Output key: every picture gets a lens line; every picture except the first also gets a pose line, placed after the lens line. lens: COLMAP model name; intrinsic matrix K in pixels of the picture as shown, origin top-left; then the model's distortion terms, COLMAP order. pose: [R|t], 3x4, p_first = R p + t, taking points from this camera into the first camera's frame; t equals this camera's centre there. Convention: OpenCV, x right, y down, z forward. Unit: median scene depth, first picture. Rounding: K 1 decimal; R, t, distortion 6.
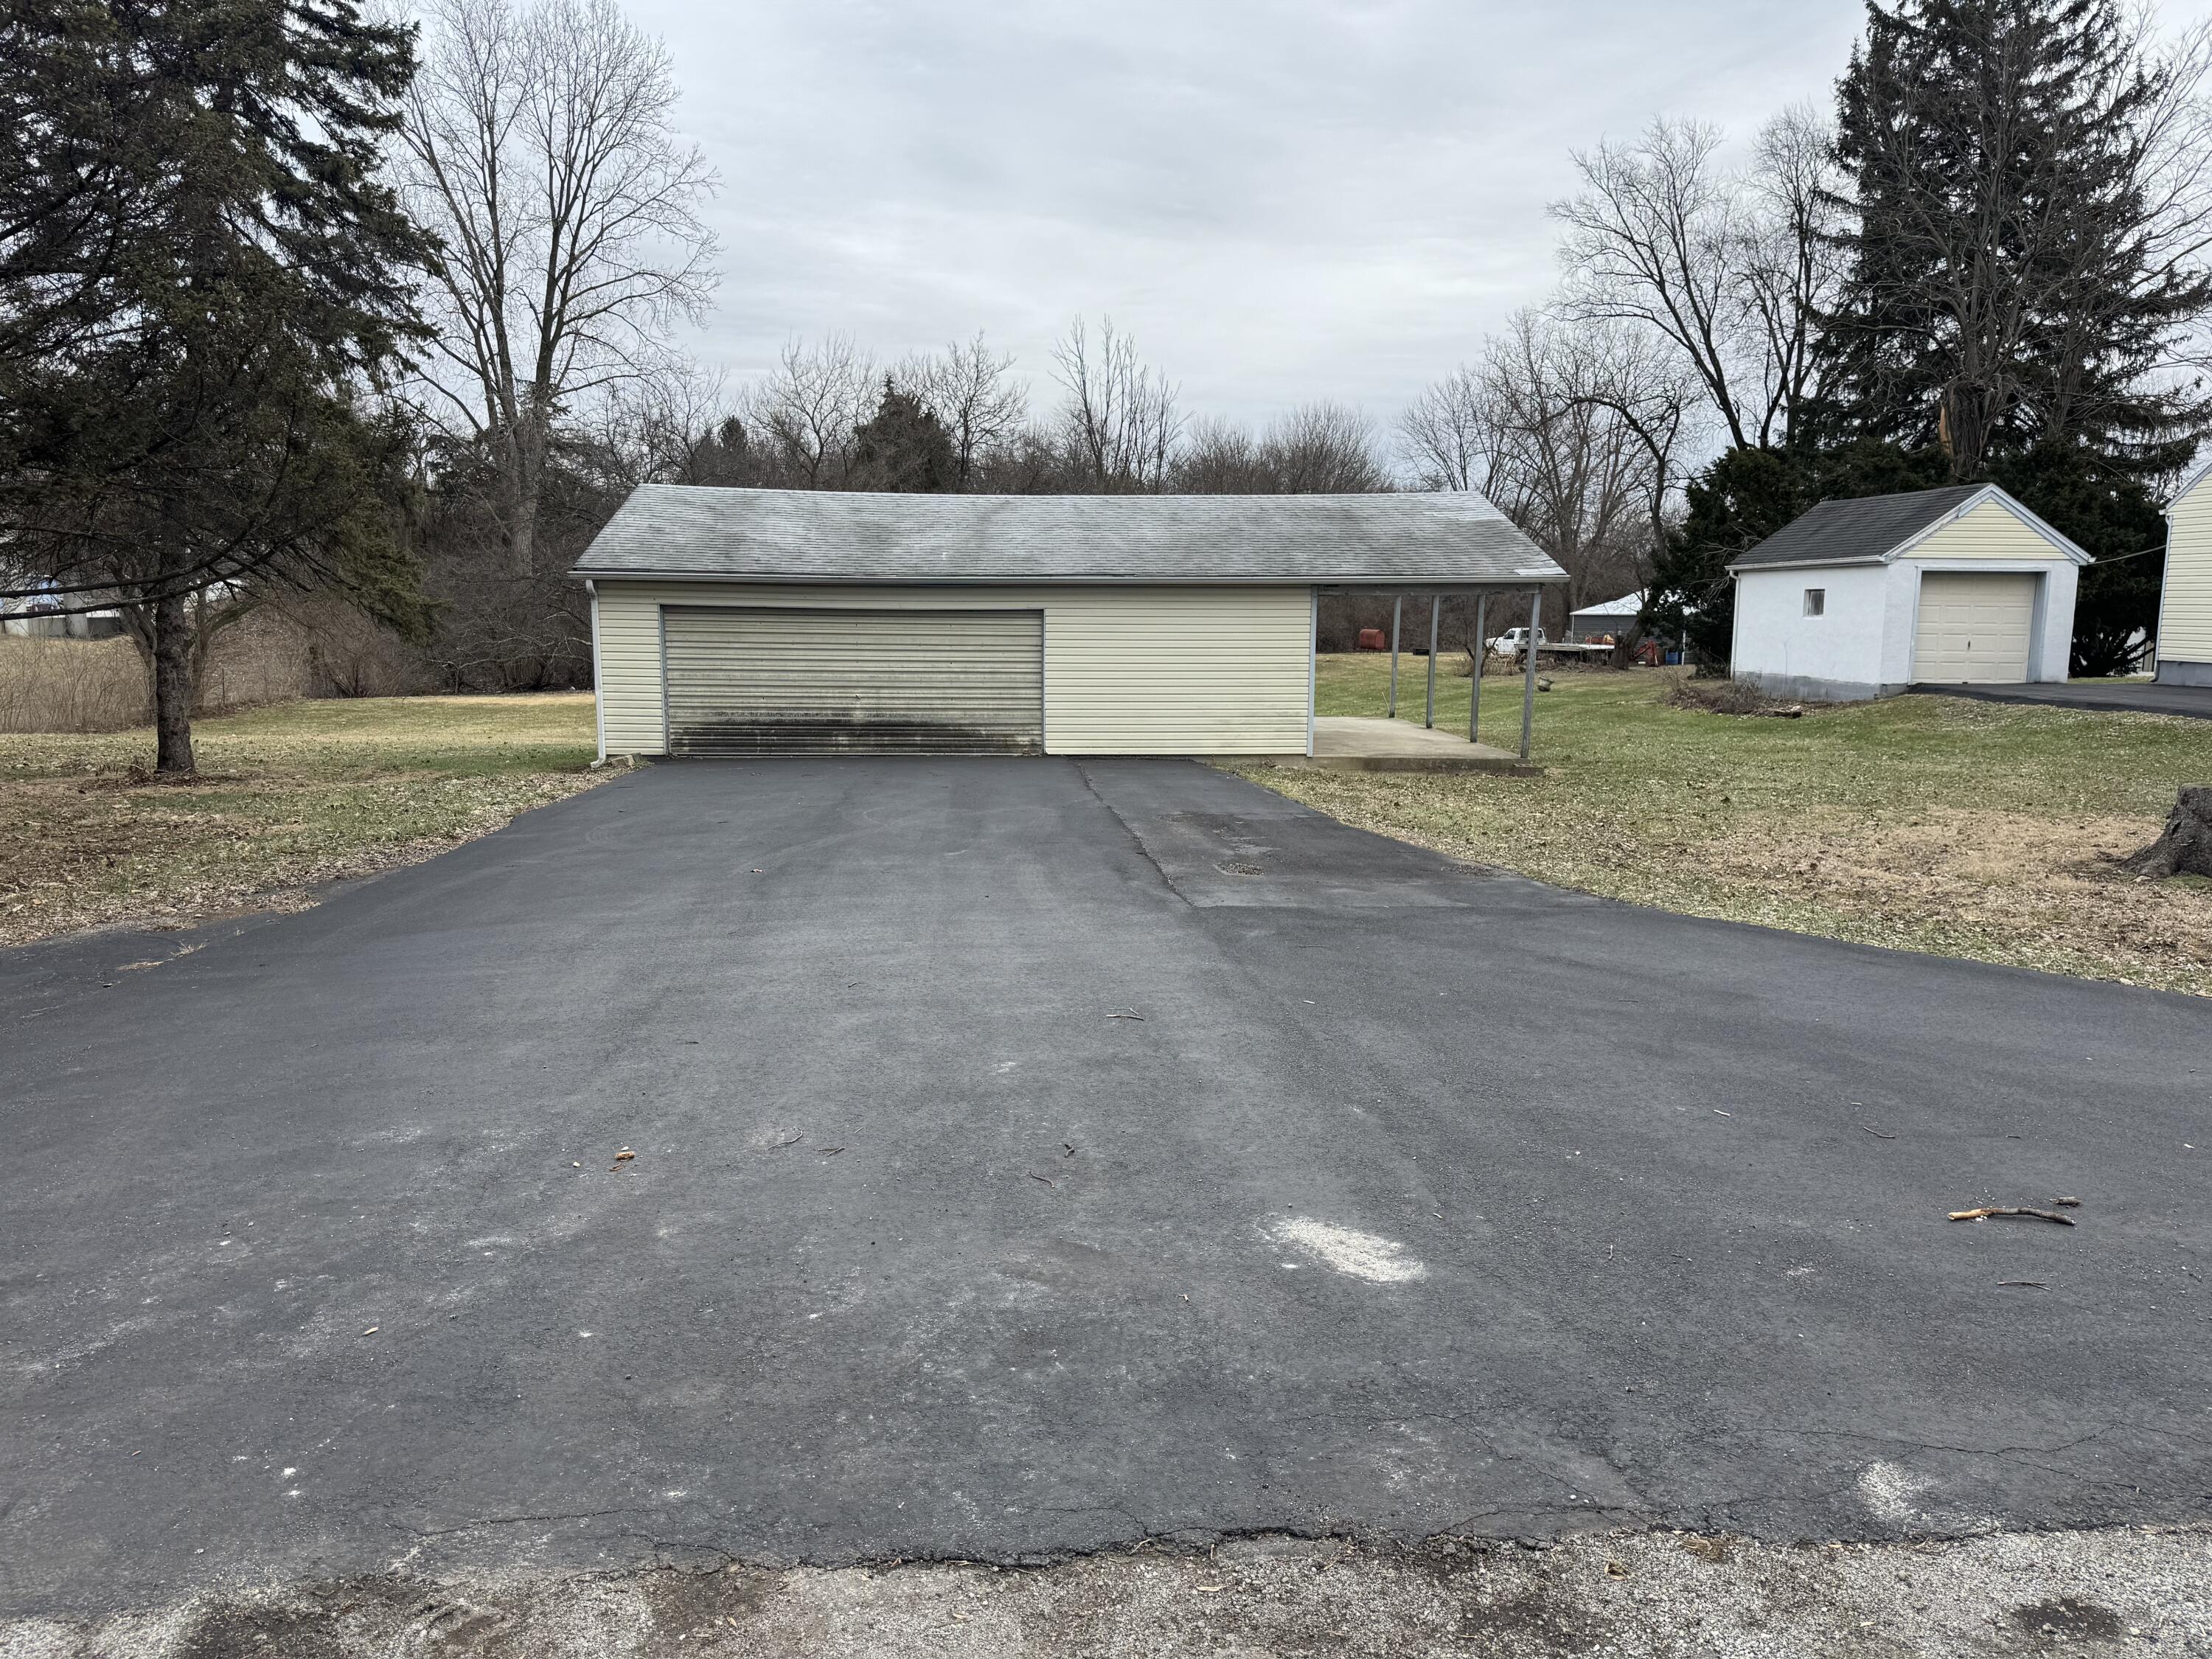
lens RADIAL K [[1522.4, 0, 1106.0], [0, 1522.4, 829.5], [0, 0, 1]] dist [0.109580, -0.127671]
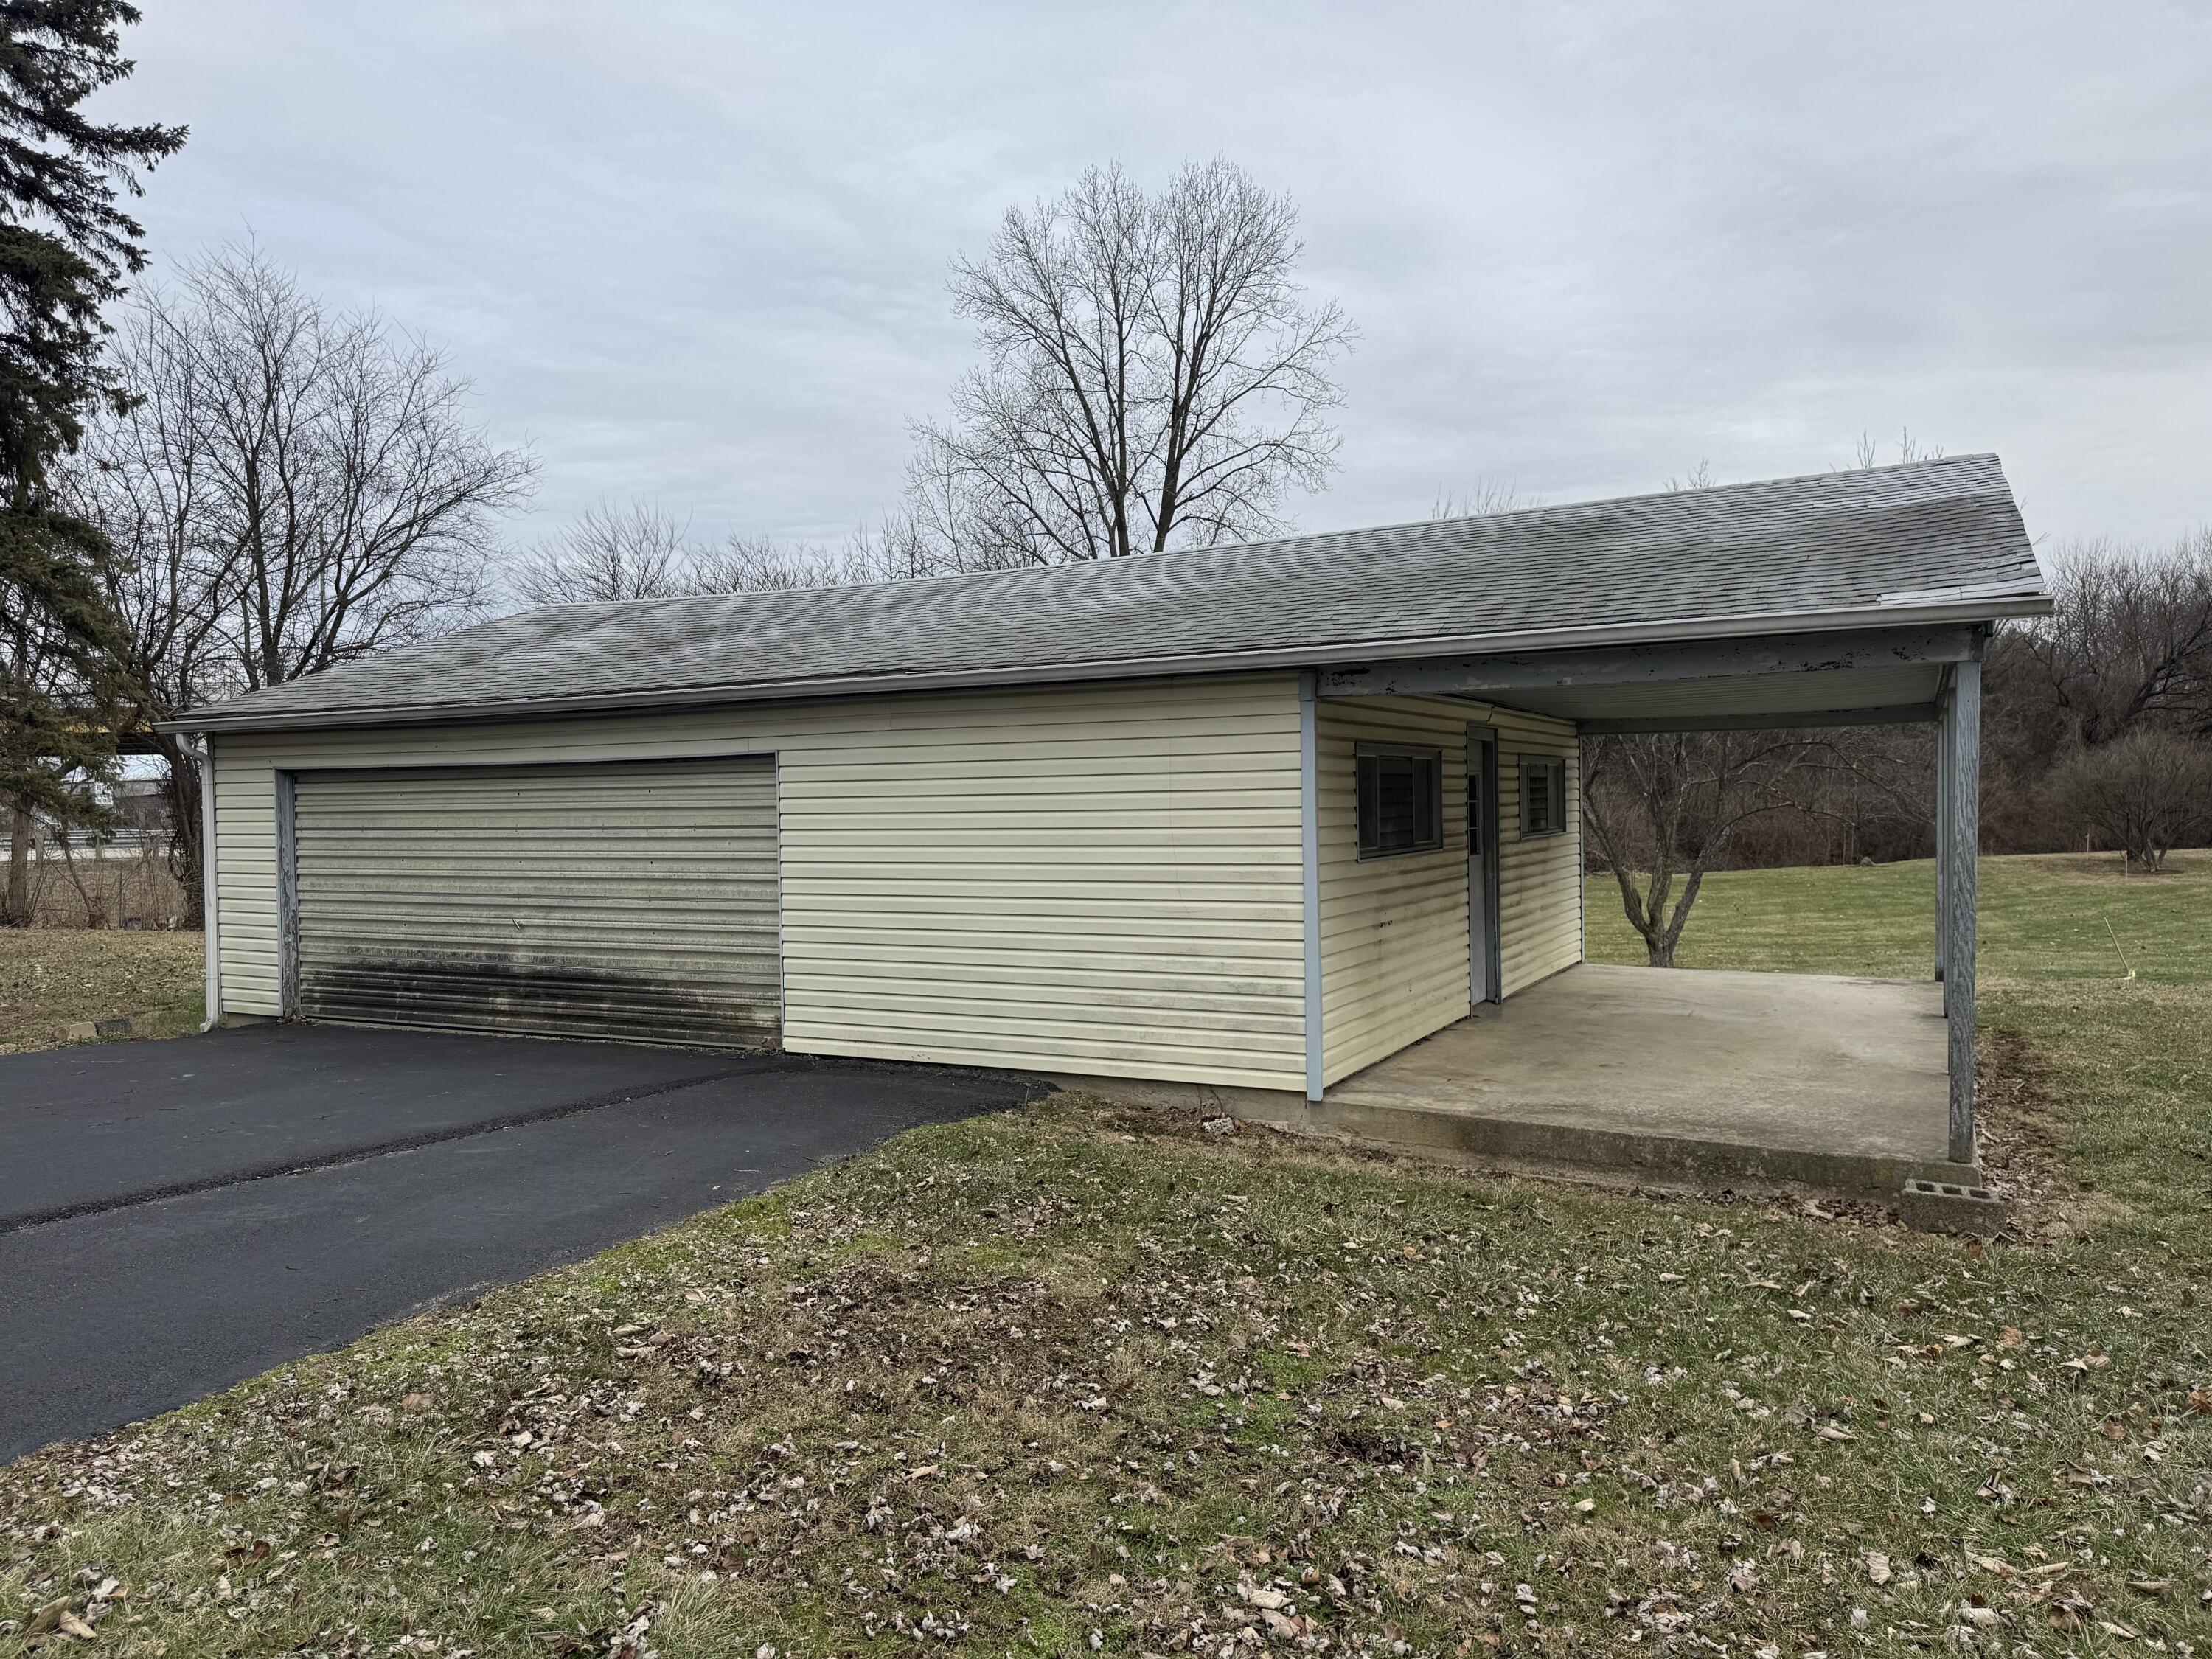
lens RADIAL K [[1522.4, 0, 1106.0], [0, 1522.4, 829.5], [0, 0, 1]] dist [0.109580, -0.127671]
pose [[0.831586, -0.012710, -0.555250, 0.316789], [-0.065079, 0.990621, -0.120143, -0.068030], [0.551570, 0.136045, 0.822960, 0.658279]]
